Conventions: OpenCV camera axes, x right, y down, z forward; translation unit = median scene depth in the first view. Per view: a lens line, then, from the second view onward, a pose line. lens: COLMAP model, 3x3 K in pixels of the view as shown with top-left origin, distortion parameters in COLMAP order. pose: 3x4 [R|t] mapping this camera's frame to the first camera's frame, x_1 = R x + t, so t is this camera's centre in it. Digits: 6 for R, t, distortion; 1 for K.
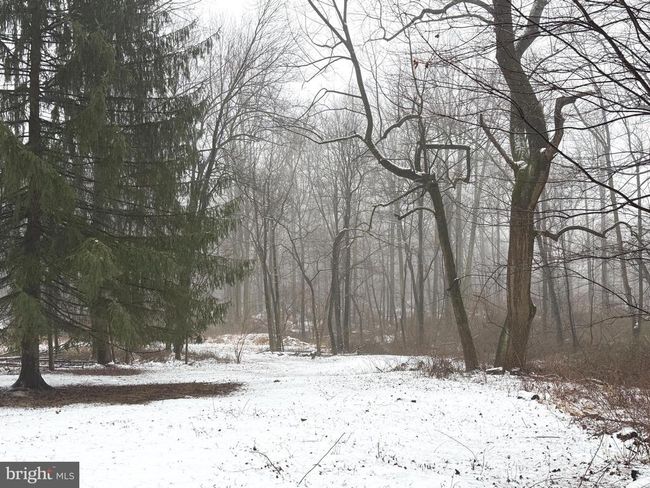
lens RADIAL K [[627.5, 0, 325.0], [0, 627.5, 247.6], [0, 0, 1]] dist [0.154887, -0.328885]
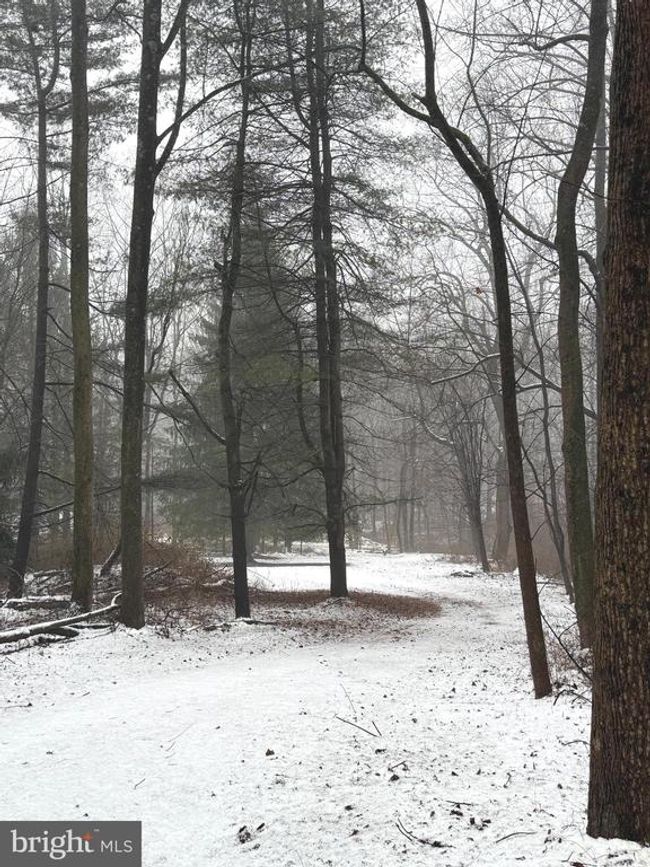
lens RADIAL K [[837.0, 0, 322.1], [0, 837.0, 433.5], [0, 0, 1]] dist [0.154887, -0.328885]
pose [[0.995918, 0.007973, -0.089909, 0.010737], [-0.006040, 0.999745, 0.021746, -0.195803], [0.090059, -0.021114, 0.995713, -1.283661]]
